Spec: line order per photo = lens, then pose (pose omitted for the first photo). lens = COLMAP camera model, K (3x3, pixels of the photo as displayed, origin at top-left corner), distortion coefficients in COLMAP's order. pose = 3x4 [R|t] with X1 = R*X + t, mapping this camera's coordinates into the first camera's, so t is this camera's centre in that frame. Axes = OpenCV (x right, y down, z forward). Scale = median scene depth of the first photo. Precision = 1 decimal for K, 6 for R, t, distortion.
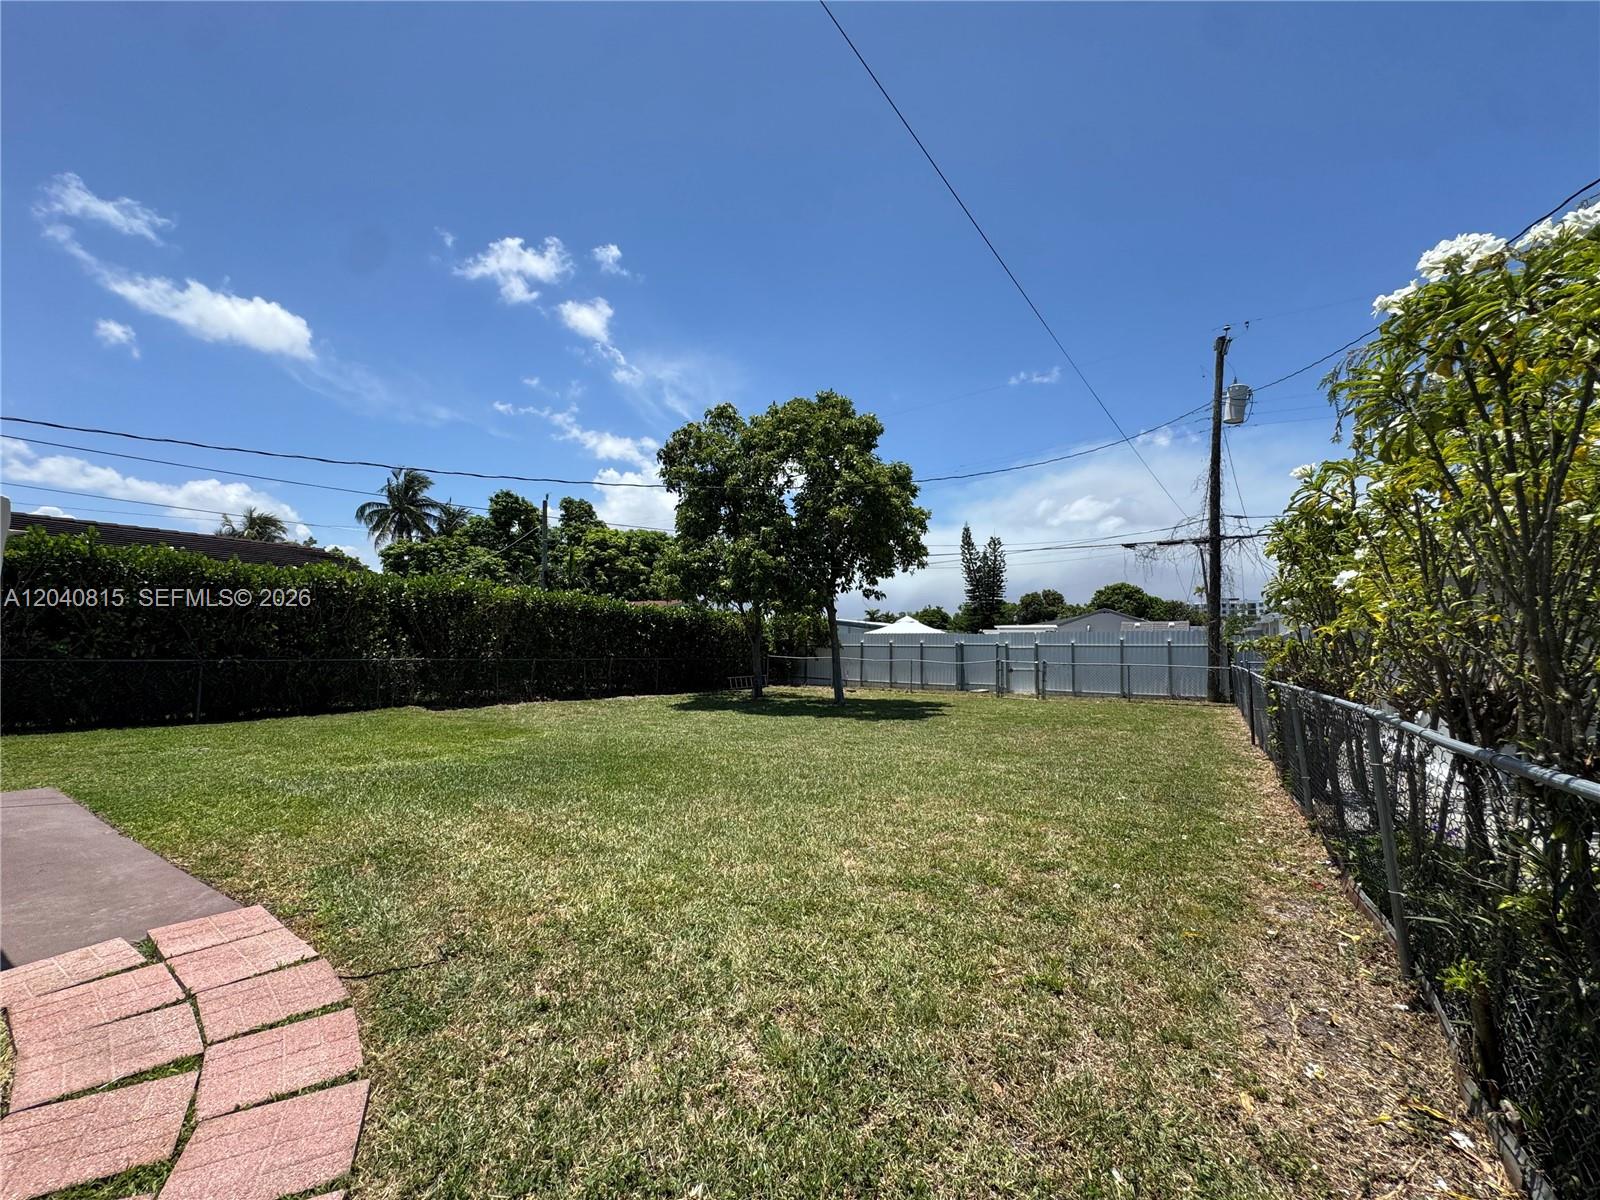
lens RADIAL K [[638.0, 0, 800.0], [0, 638.0, 600.0], [0, 0, 1]] dist [-0.012718, -0.000194]
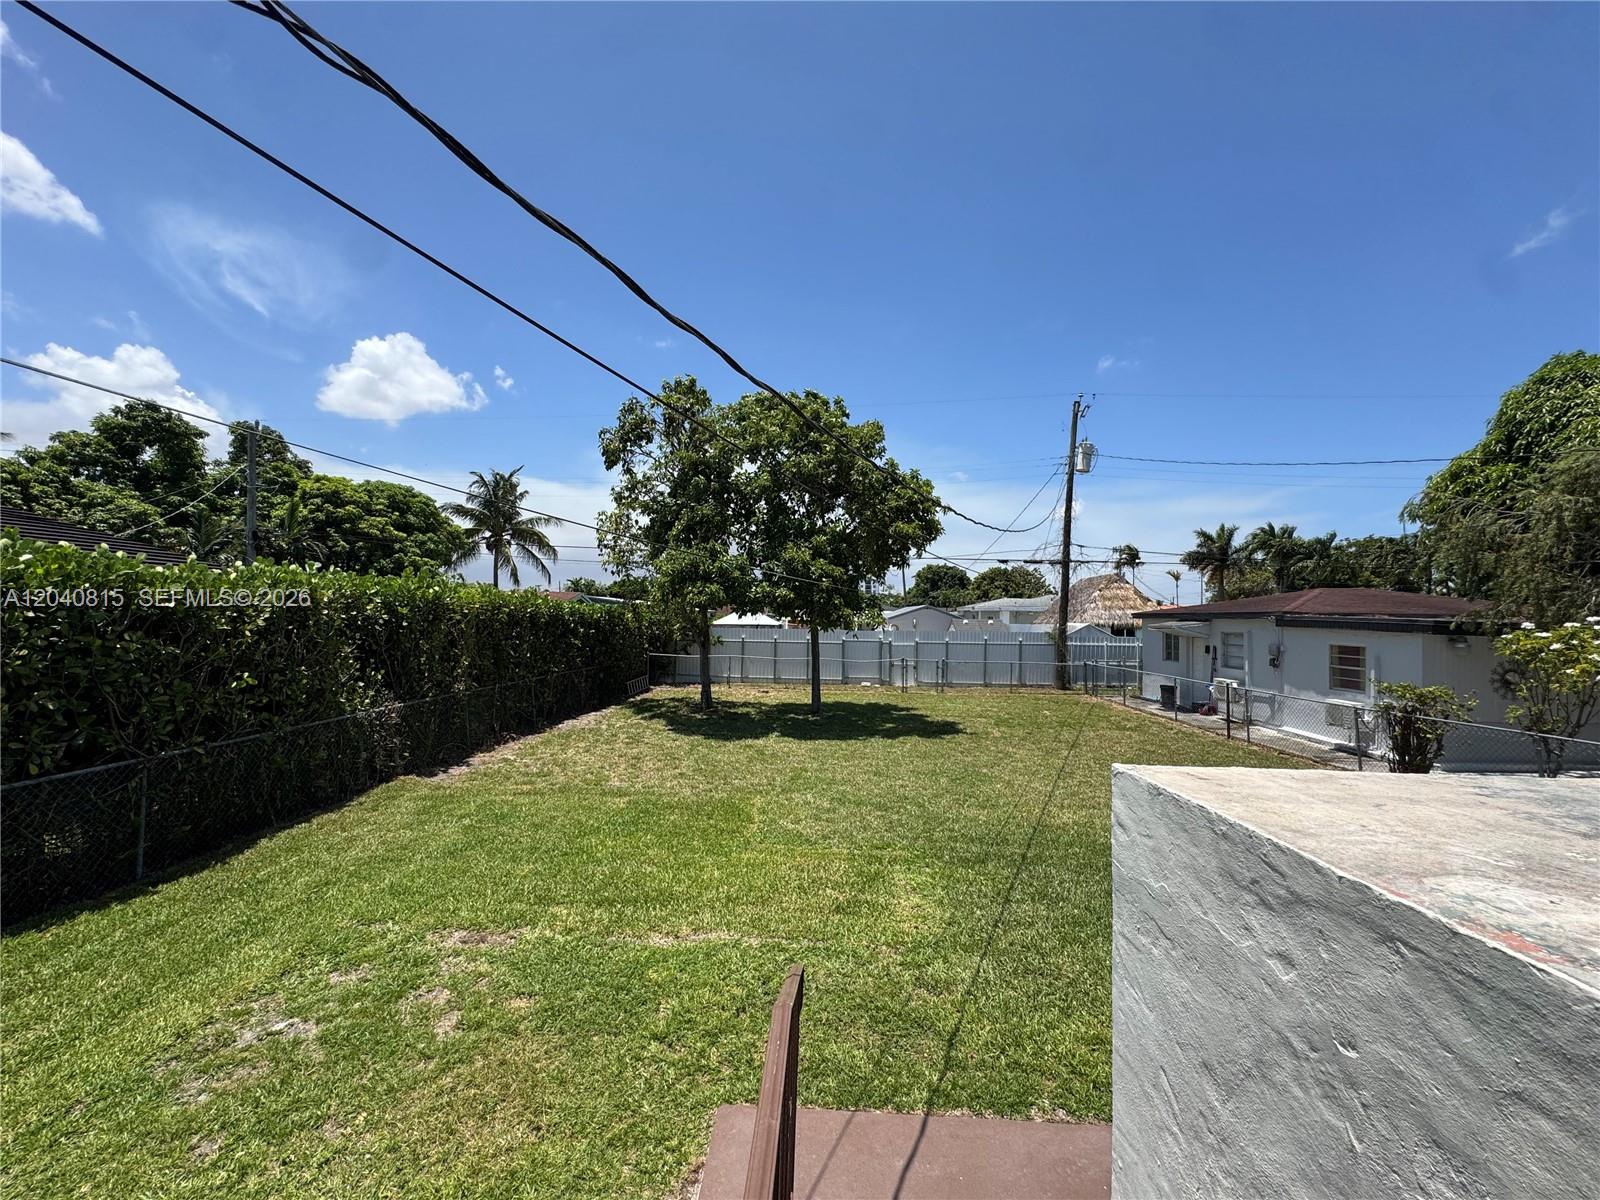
lens RADIAL K [[638.0, 0, 800.0], [0, 638.0, 600.0], [0, 0, 1]] dist [-0.012718, -0.000194]
pose [[0.852847, 0.020020, 0.521777, -0.319564], [-0.046328, 0.998225, 0.037423, -0.029659], [-0.520101, -0.056089, 0.852261, 0.131525]]
